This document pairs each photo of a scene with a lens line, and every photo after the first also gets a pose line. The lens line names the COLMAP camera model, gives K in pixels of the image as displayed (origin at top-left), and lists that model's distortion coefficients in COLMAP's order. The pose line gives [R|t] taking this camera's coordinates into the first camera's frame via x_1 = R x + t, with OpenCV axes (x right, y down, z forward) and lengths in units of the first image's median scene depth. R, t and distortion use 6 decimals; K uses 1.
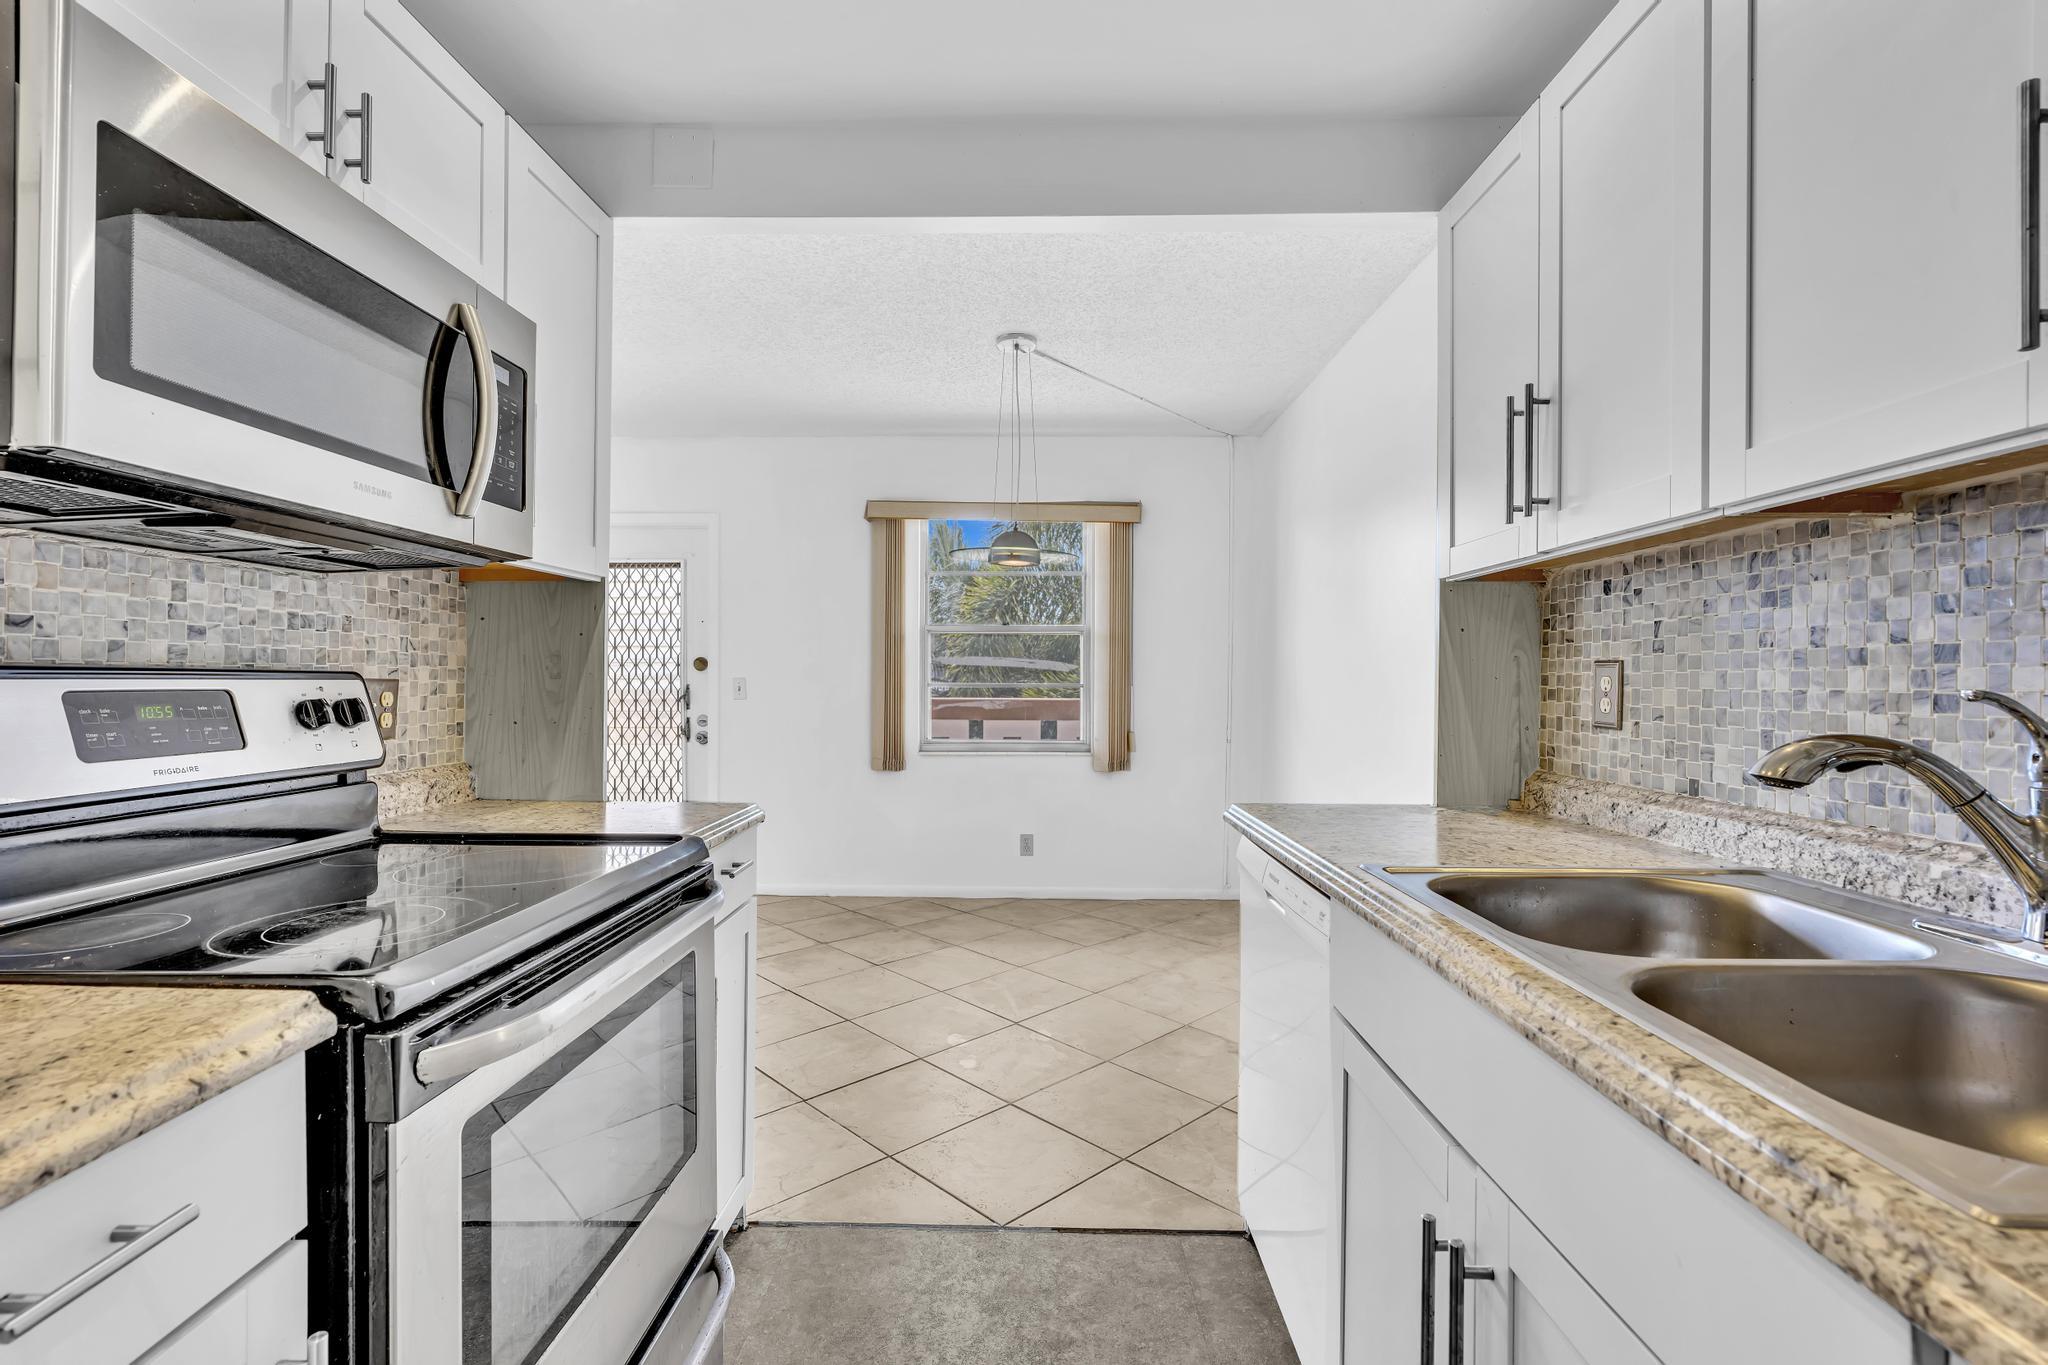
lens RADIAL K [[916.3, 0, 1018.8], [0, 916.3, 679.1], [0, 0, 1]] dist [-0.005055, 0.001031]
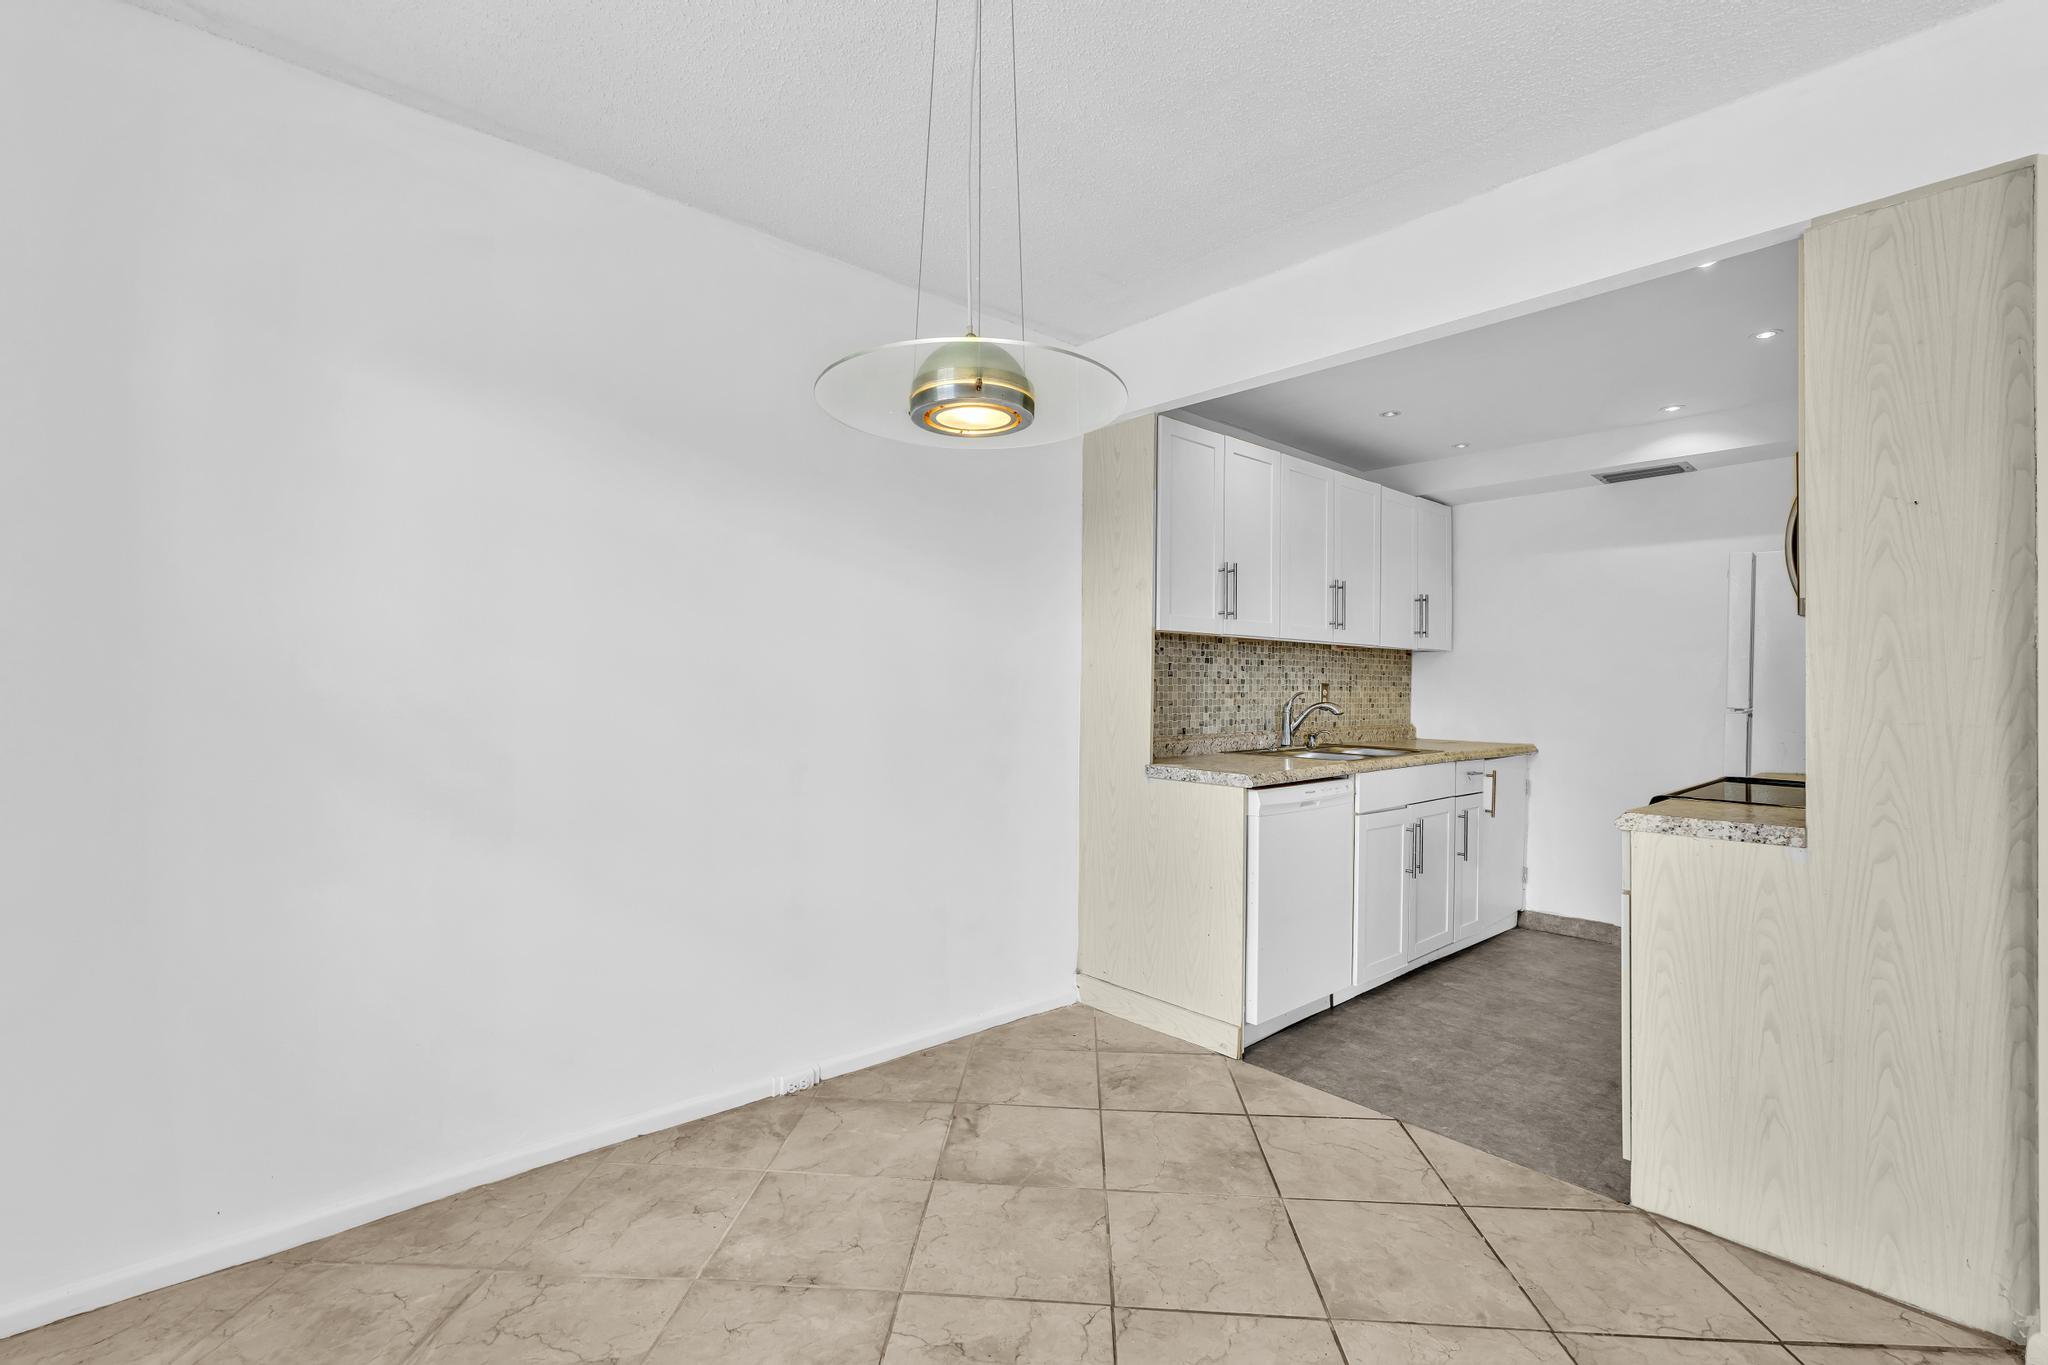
lens RADIAL K [[909.9, 0, 1020.5], [0, 909.9, 679.0], [0, 0, 1]] dist [-0.010556, 0.003965]
pose [[-0.683152, -0.007480, 0.730238, -0.448159], [-0.012882, 0.999915, -0.001809, -0.008344], [-0.730163, -0.010643, -0.683190, 1.739283]]
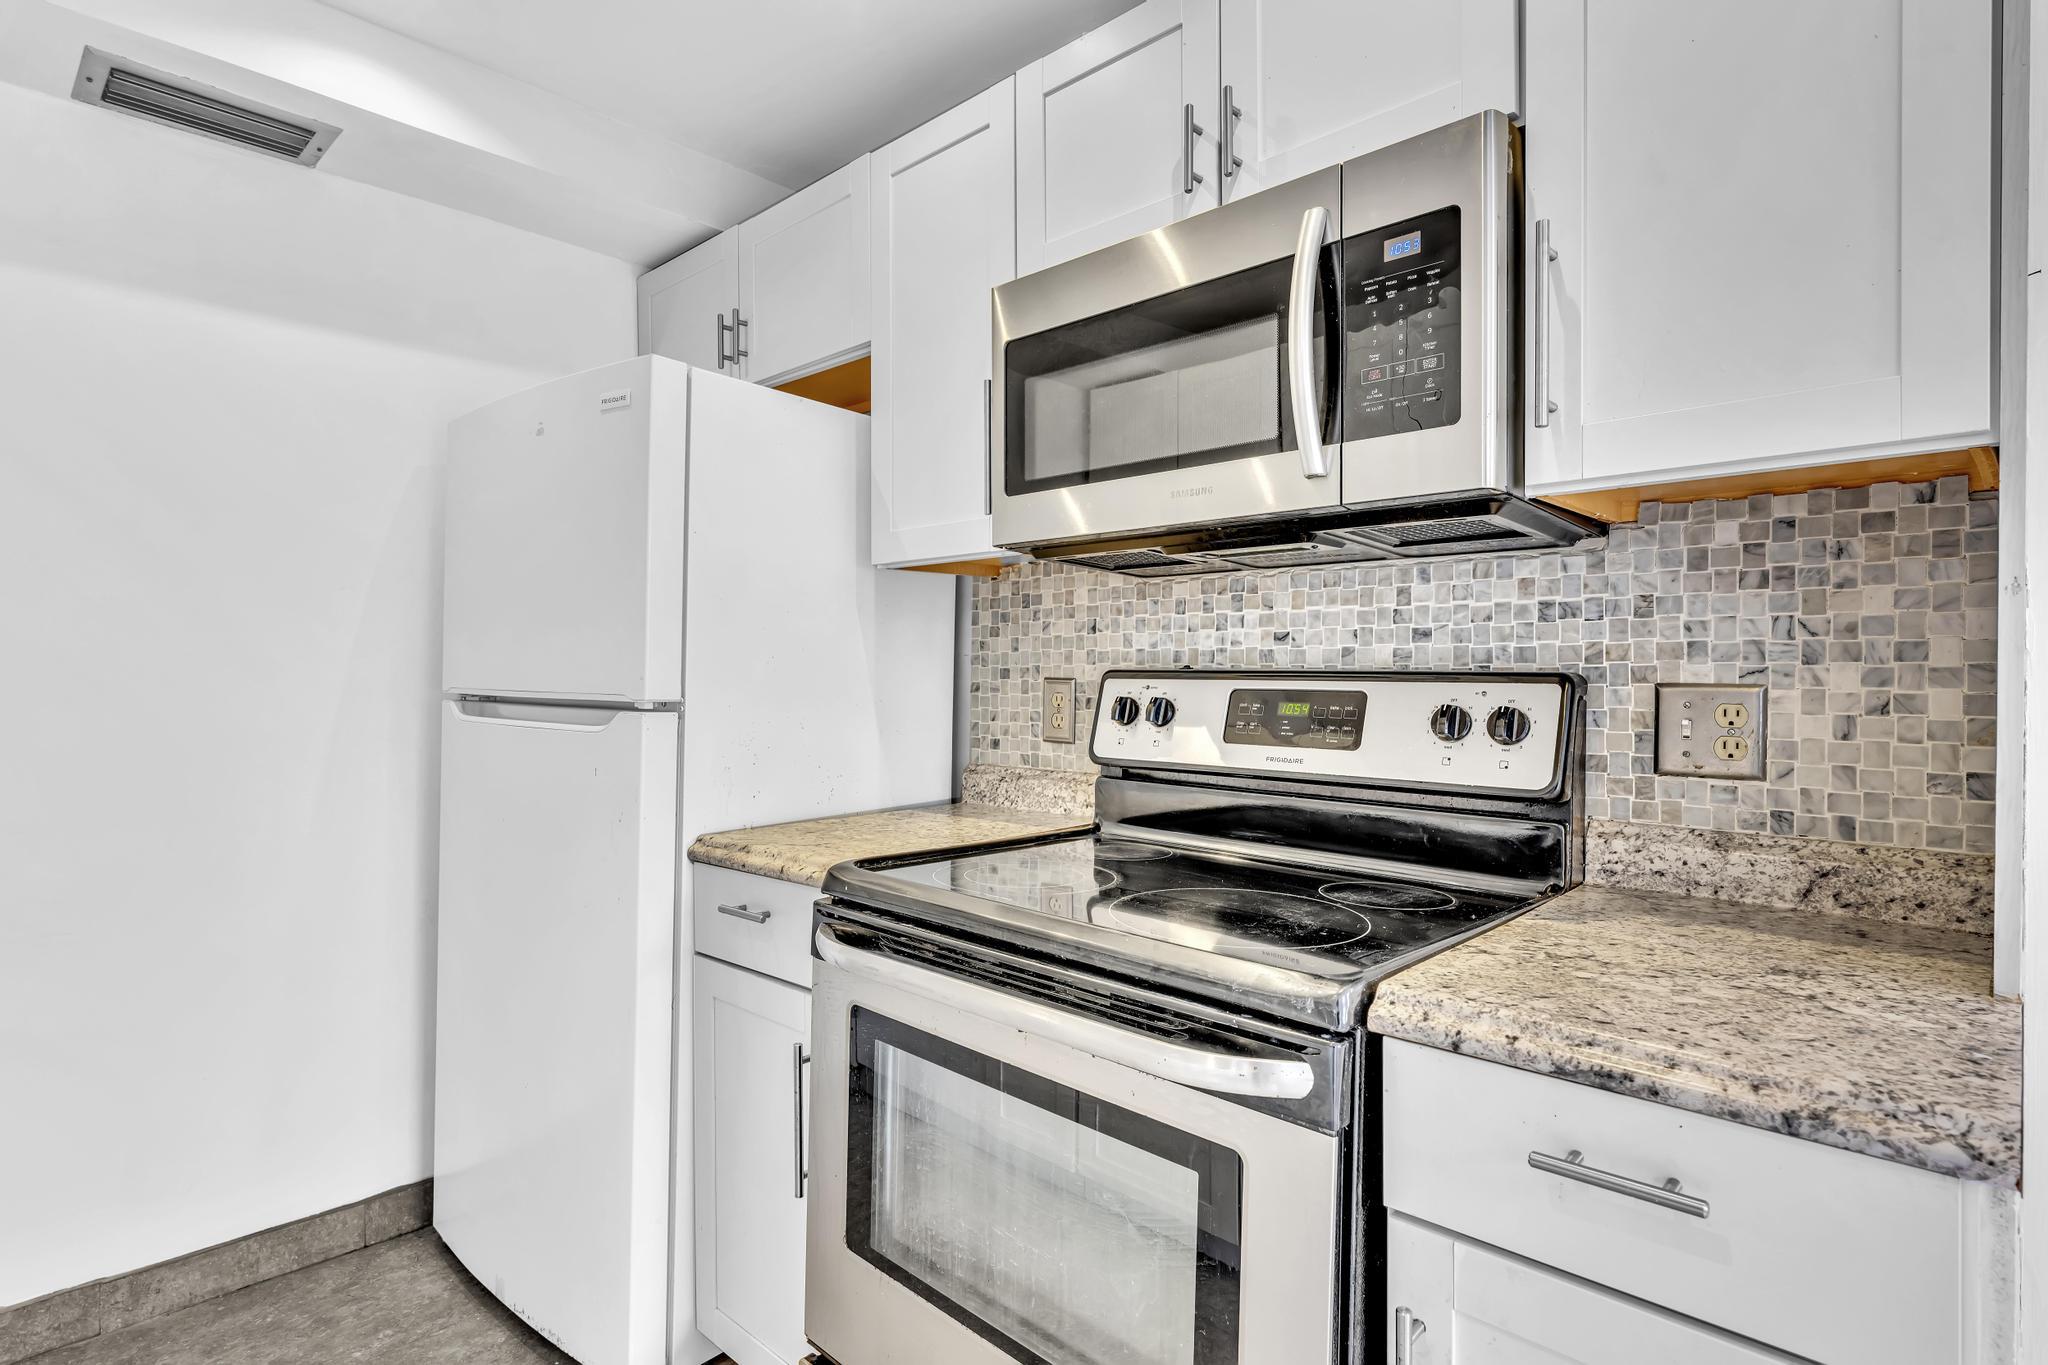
lens RADIAL K [[1046.4, 0, 1024.0], [0, 1046.4, 682.5], [0, 0, 1]] dist [-0.000342, 0.000570]
pose [[-0.676224, -0.008392, -0.736648, 0.124186], [-0.012994, 0.999915, 0.000538, 0.003196], [0.736581, 0.009936, -0.676276, 0.768403]]
